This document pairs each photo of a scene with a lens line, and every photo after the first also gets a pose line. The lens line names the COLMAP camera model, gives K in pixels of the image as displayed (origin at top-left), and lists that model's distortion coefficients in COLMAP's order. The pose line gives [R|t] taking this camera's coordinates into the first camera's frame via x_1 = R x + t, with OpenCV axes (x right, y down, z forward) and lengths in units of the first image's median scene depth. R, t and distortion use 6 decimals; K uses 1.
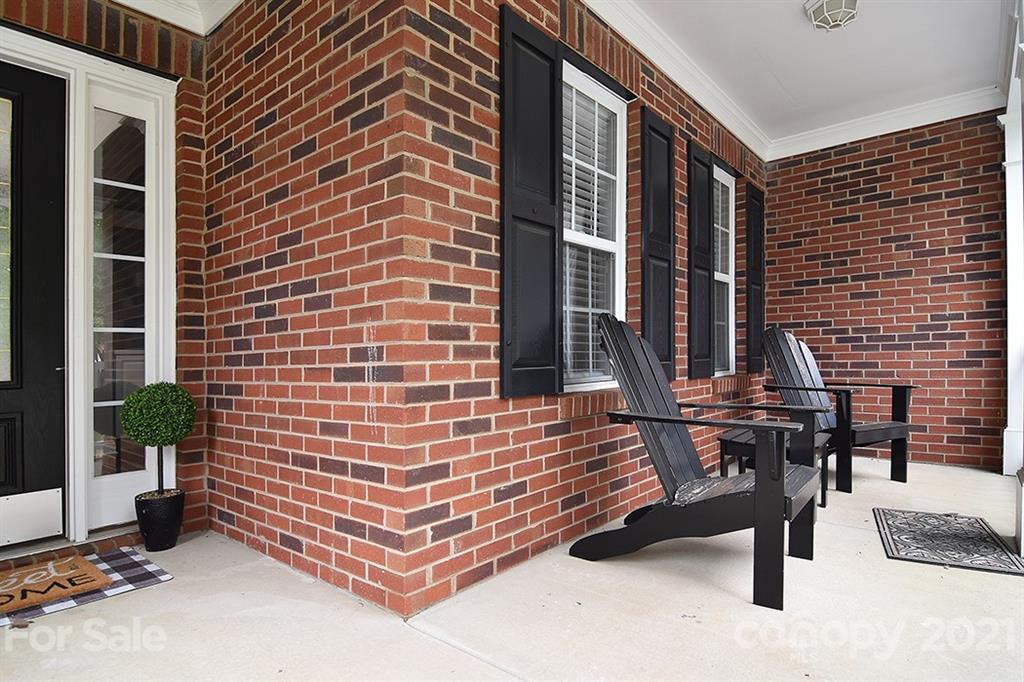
lens RADIAL K [[554.5, 0, 513.4], [0, 554.5, 363.3], [0, 0, 1]] dist [-0.023465, -0.001029]
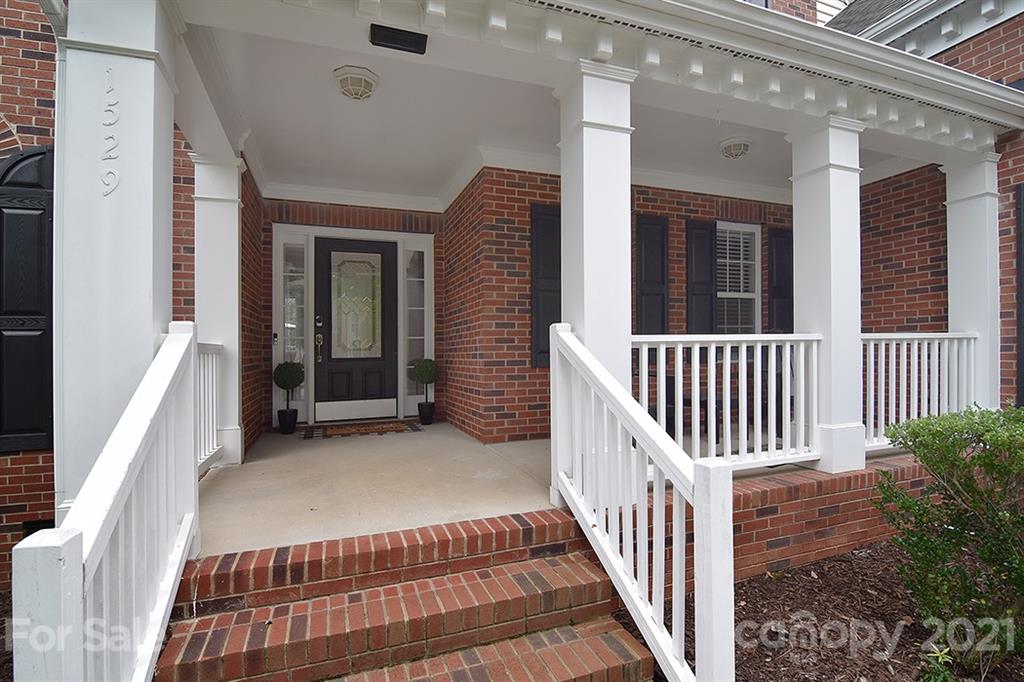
lens RADIAL K [[554.5, 0, 513.4], [0, 554.5, 363.3], [0, 0, 1]] dist [-0.023465, -0.001029]
pose [[0.852215, 0.019119, -0.522842, 0.989448], [-0.007602, 0.999679, 0.024164, -0.008780], [0.523136, -0.016619, 0.852087, -0.925490]]
